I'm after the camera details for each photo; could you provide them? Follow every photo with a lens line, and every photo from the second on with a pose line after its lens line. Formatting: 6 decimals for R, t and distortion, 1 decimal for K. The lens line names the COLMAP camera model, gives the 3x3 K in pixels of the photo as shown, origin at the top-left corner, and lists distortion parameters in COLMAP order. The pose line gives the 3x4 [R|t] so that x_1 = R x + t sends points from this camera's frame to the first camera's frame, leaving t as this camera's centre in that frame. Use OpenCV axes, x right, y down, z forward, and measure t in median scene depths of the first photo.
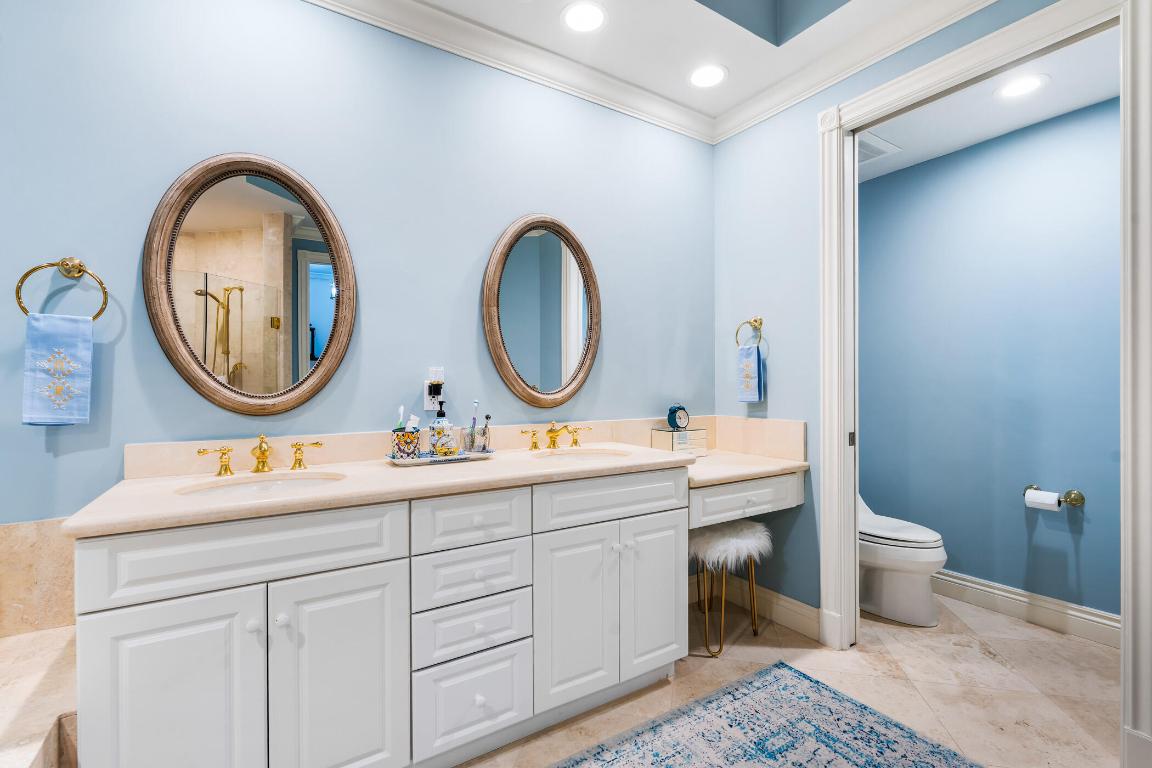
lens RADIAL K [[516.6, 0, 575.8], [0, 516.6, 384.4], [0, 0, 1]] dist [0.000119, -0.000074]
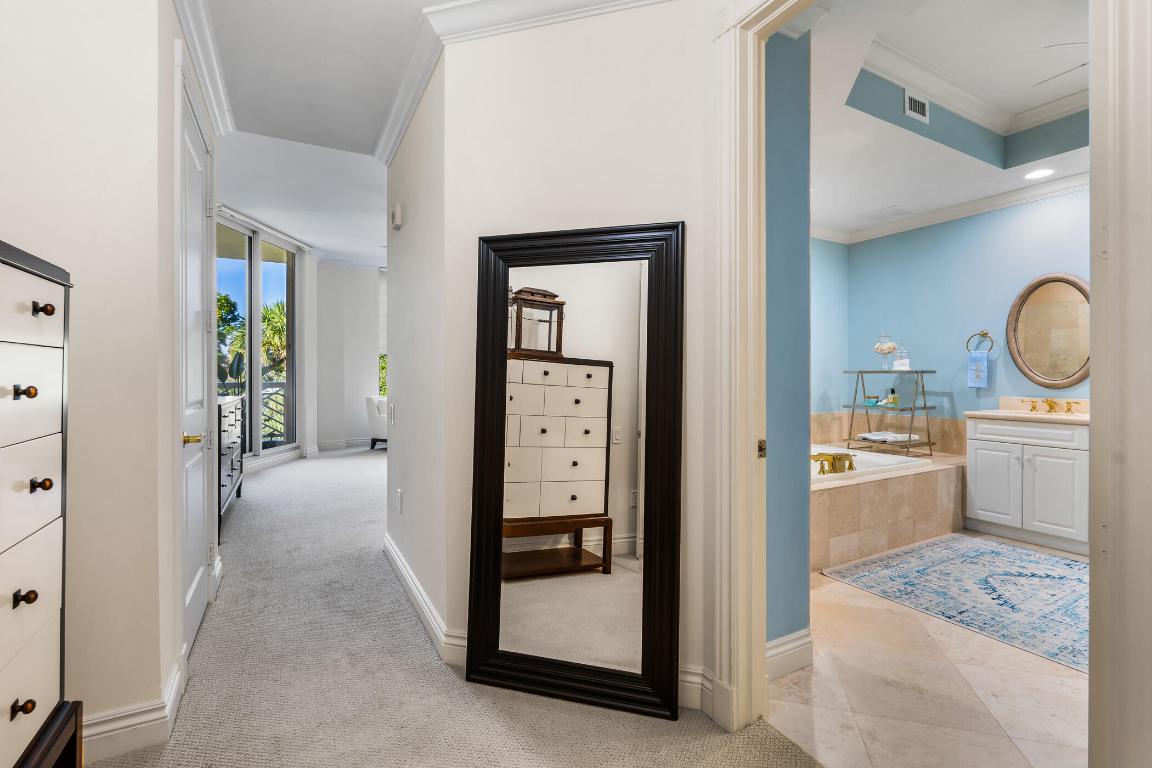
lens RADIAL K [[518.6, 0, 576.0], [0, 518.6, 384.0], [0, 0, 1]] dist [-0.002680, -0.000127]
pose [[-0.068325, 0.016635, -0.997524, 1.967786], [0.001919, 0.999861, 0.016542, 0.002058], [0.997661, -0.000784, -0.068348, -1.024894]]
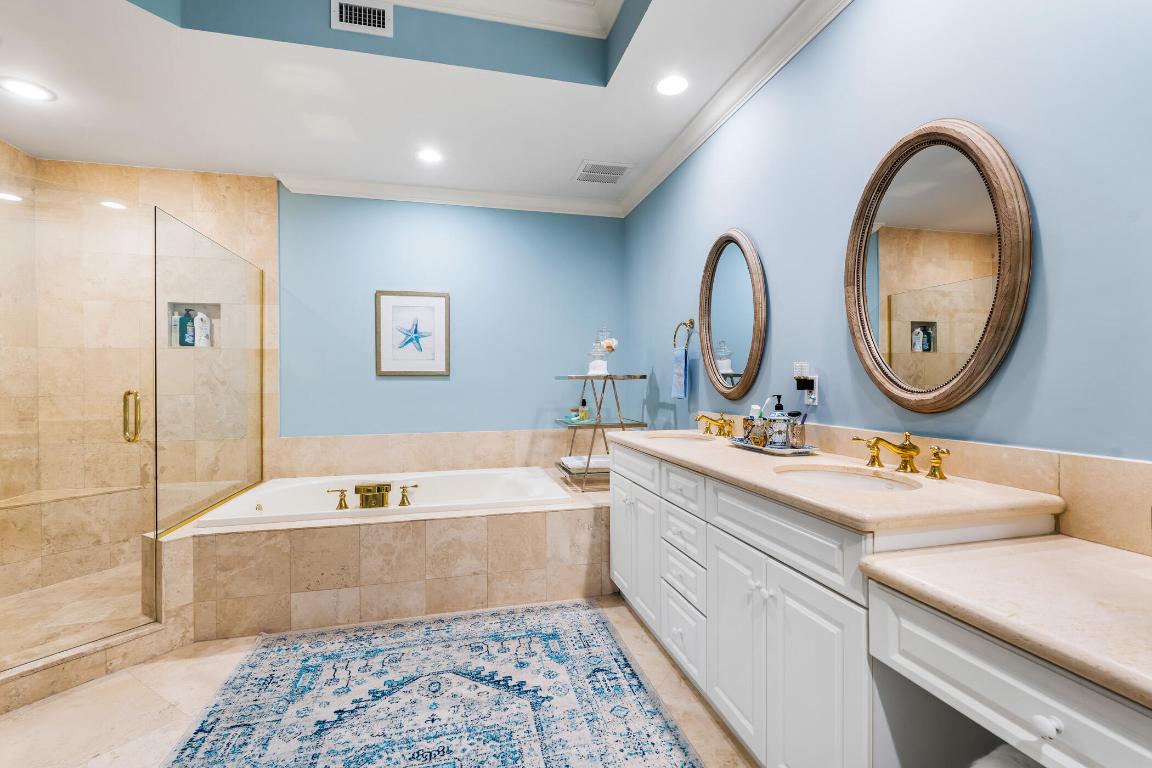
lens RADIAL K [[518.6, 0, 576.0], [0, 518.6, 384.0], [0, 0, 1]] dist [-0.002680, -0.000127]
pose [[-0.316556, 0.010695, -0.948513, 1.081792], [0.004829, 0.999942, 0.009664, -0.002297], [0.948561, -0.001521, -0.316589, 1.173151]]
